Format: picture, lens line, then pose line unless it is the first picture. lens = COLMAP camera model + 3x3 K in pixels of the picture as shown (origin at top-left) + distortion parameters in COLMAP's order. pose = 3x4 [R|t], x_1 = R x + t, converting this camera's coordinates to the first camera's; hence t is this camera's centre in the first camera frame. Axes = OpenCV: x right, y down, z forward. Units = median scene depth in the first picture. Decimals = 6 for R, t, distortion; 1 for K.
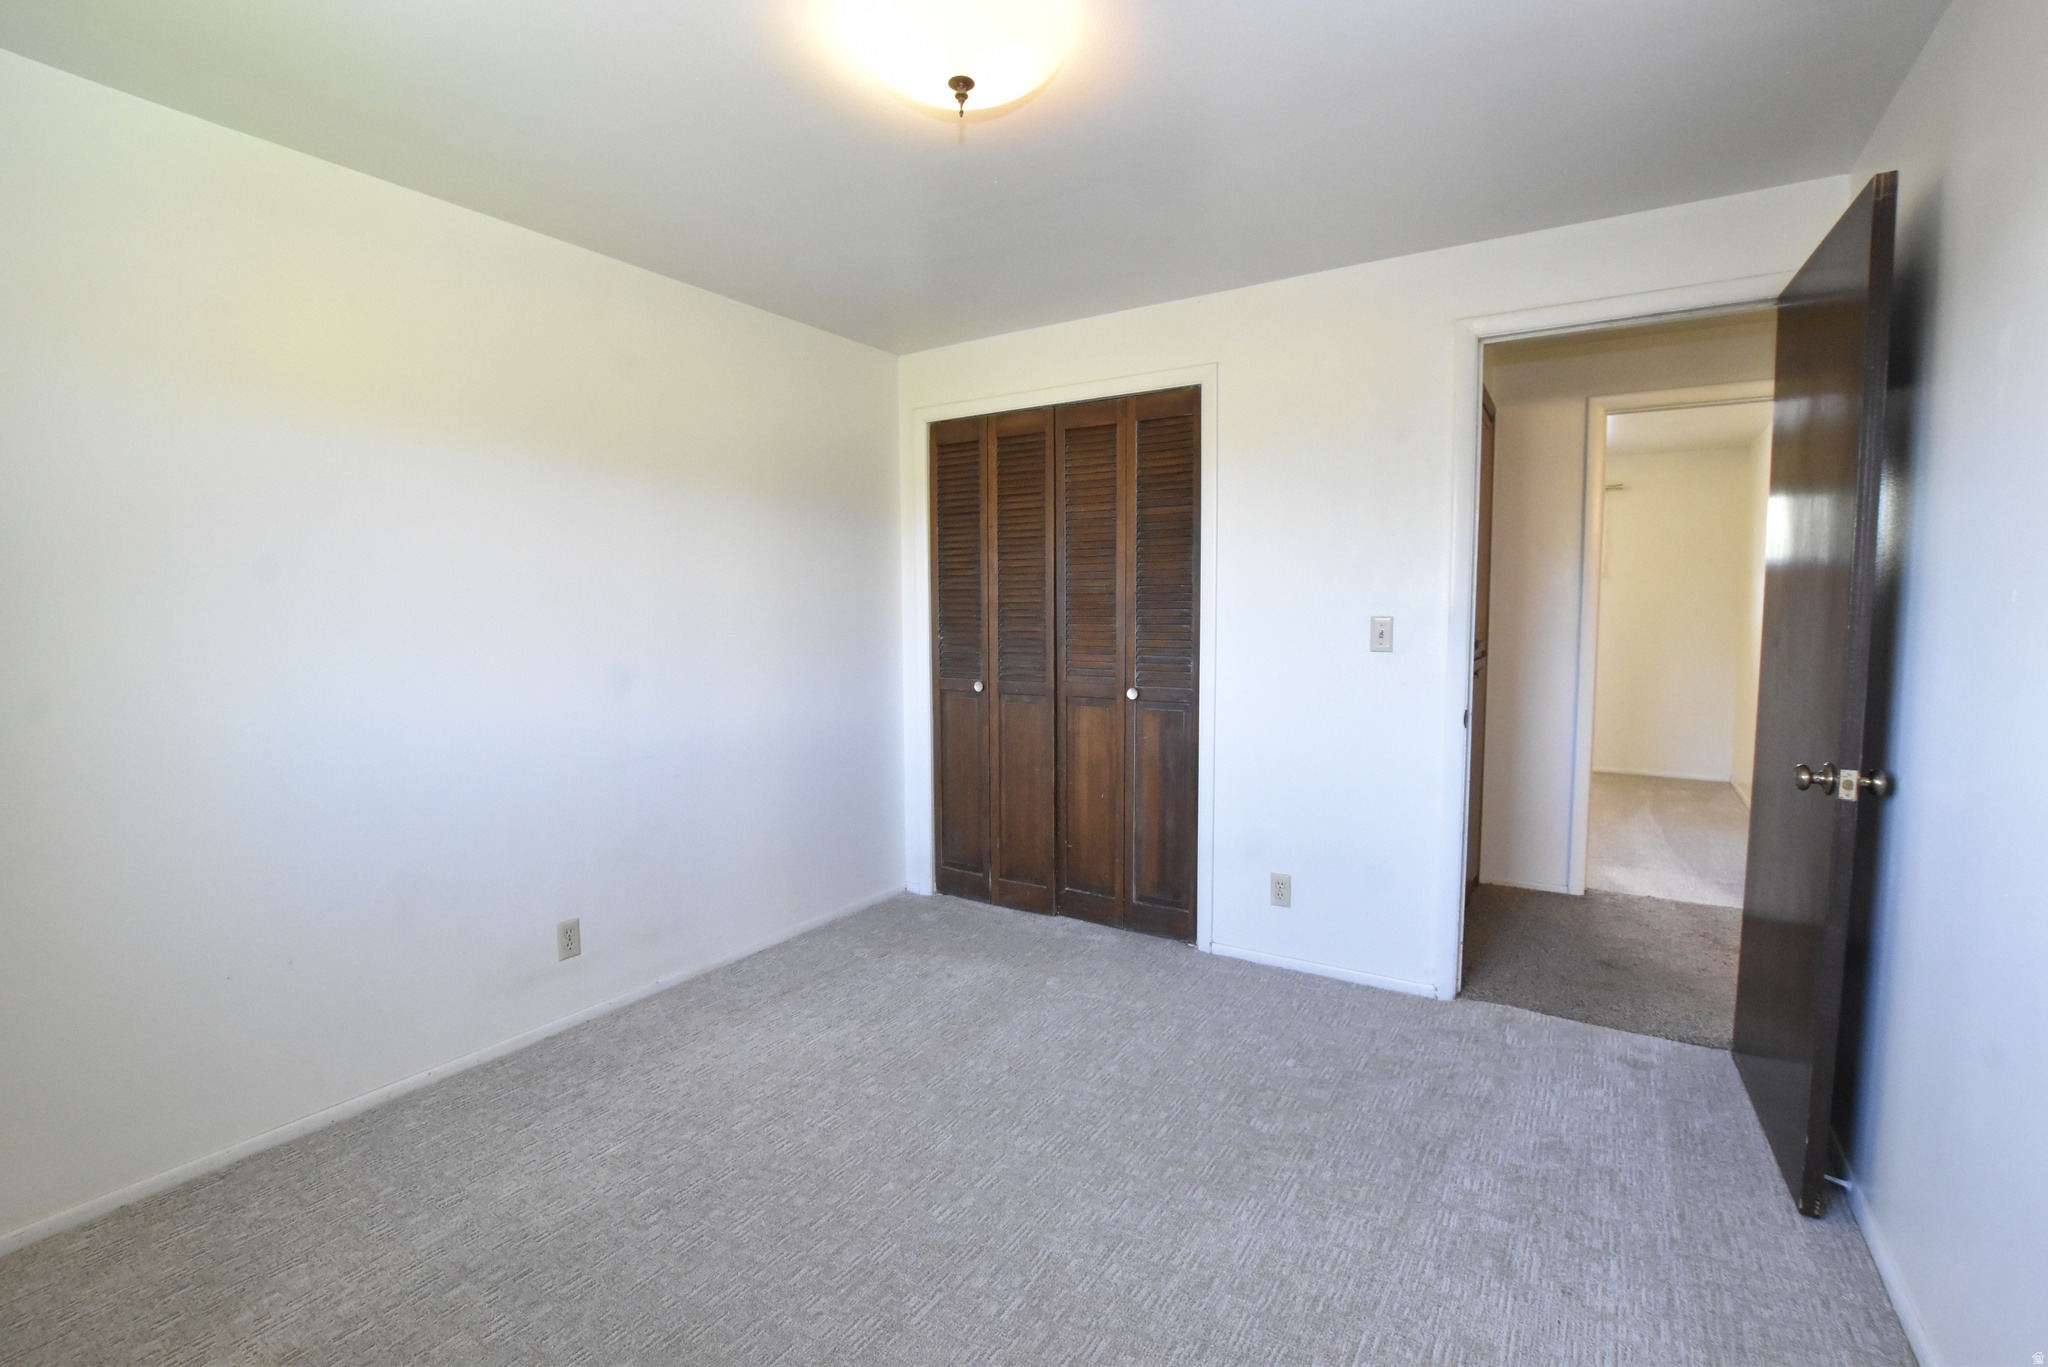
lens RADIAL K [[910.4, 0, 1022.0], [0, 910.4, 688.0], [0, 0, 1]] dist [-0.035234, 0.006637]
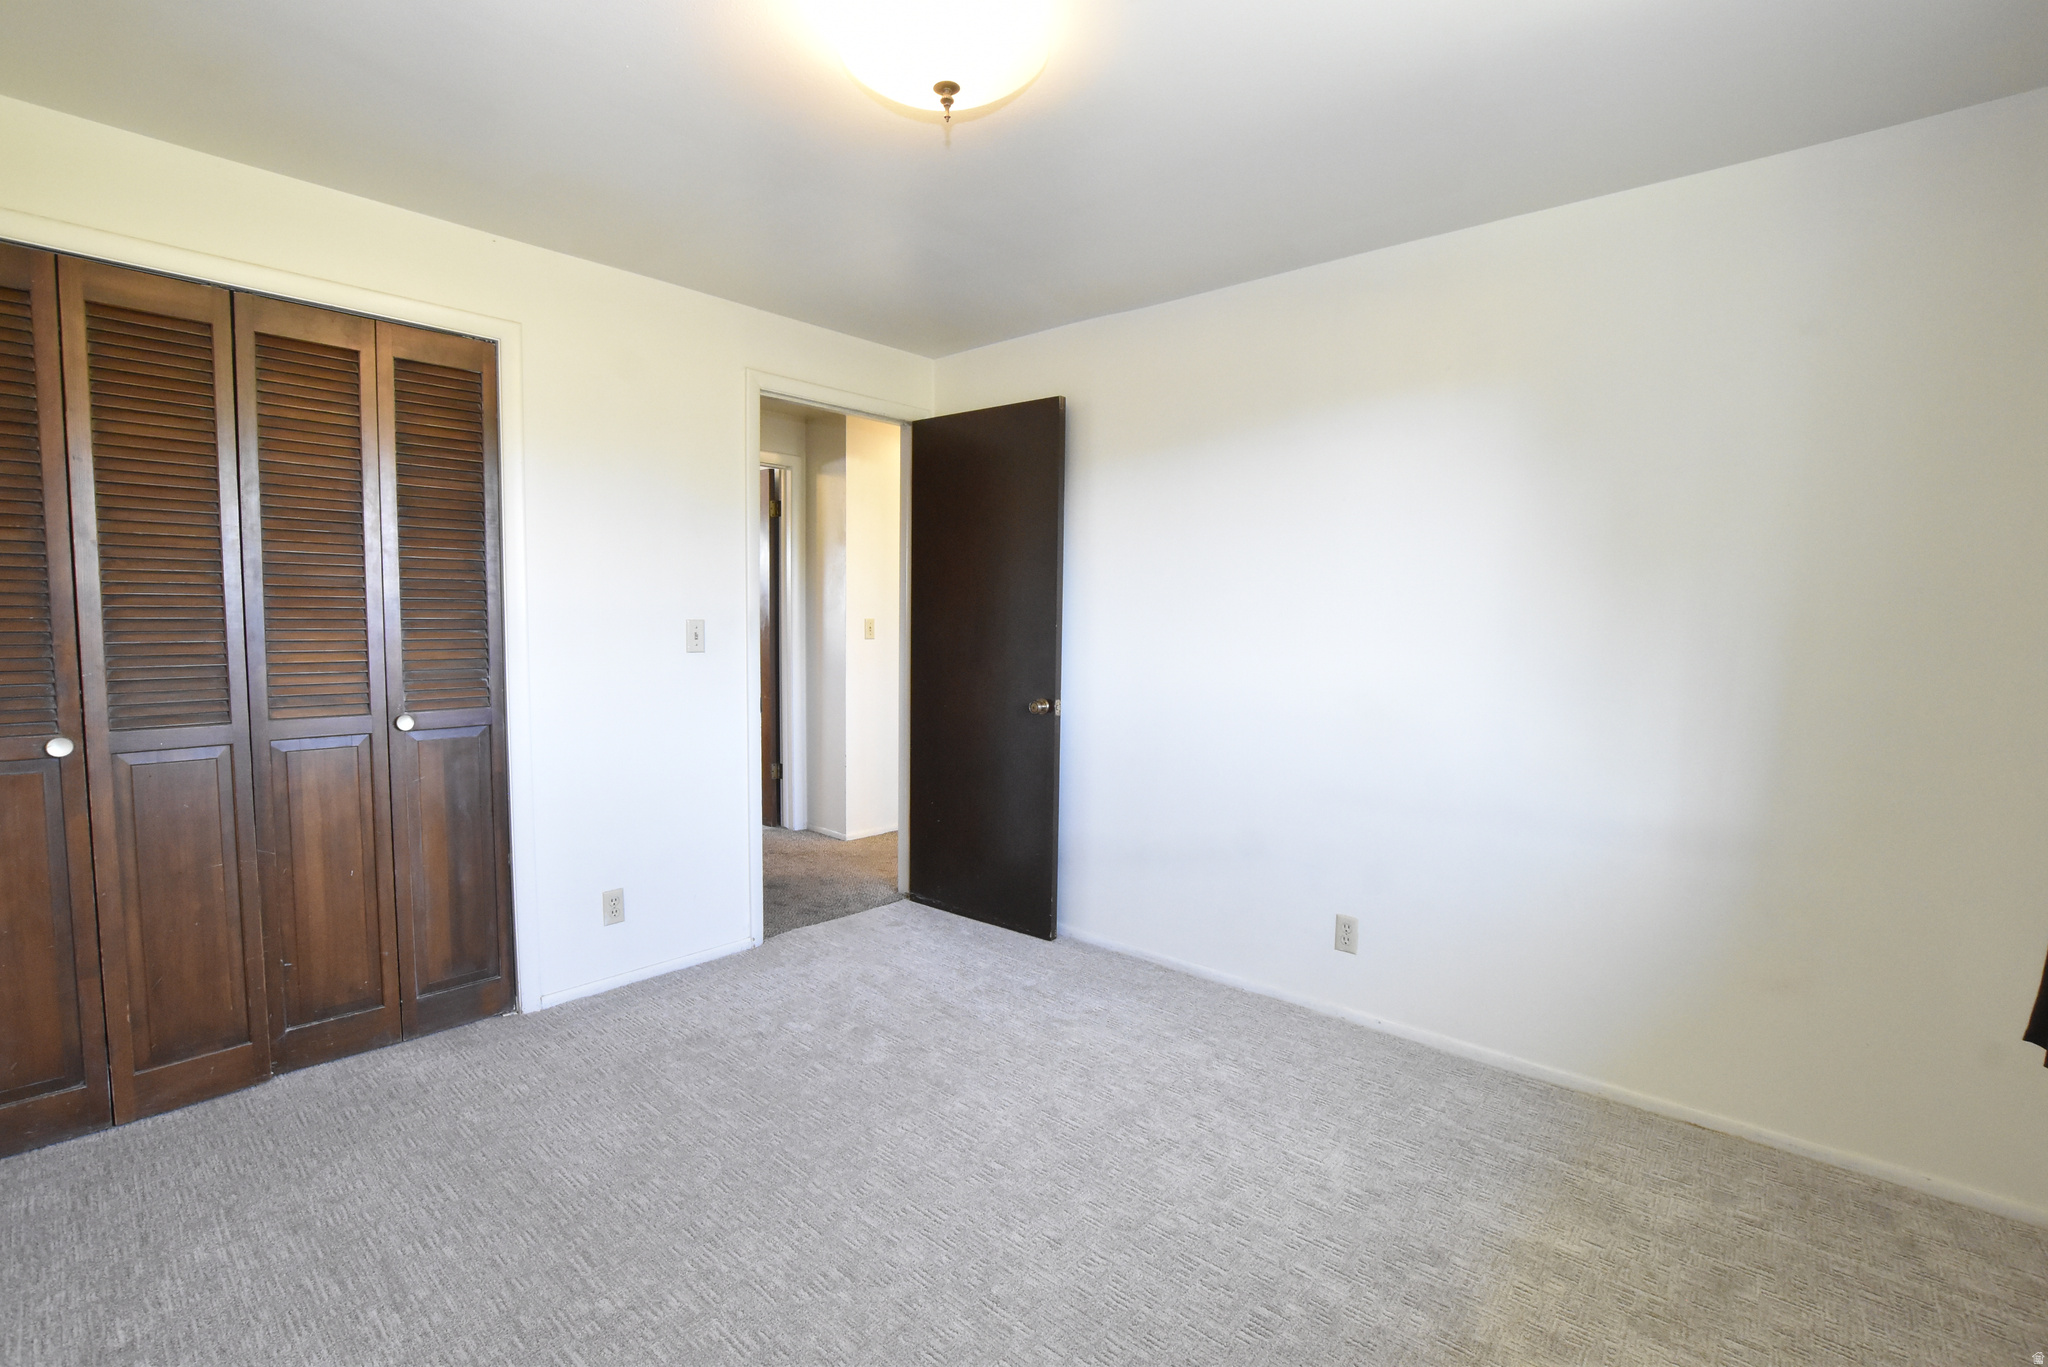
lens RADIAL K [[910.4, 0, 1024.9], [0, 910.4, 679.4], [0, 0, 1]] dist [-0.035234, 0.006637]
pose [[0.159946, -0.063951, 0.985052, -0.512666], [0.072744, 0.995950, 0.052847, -0.030133], [-0.984442, 0.063204, 0.163950, 0.369252]]
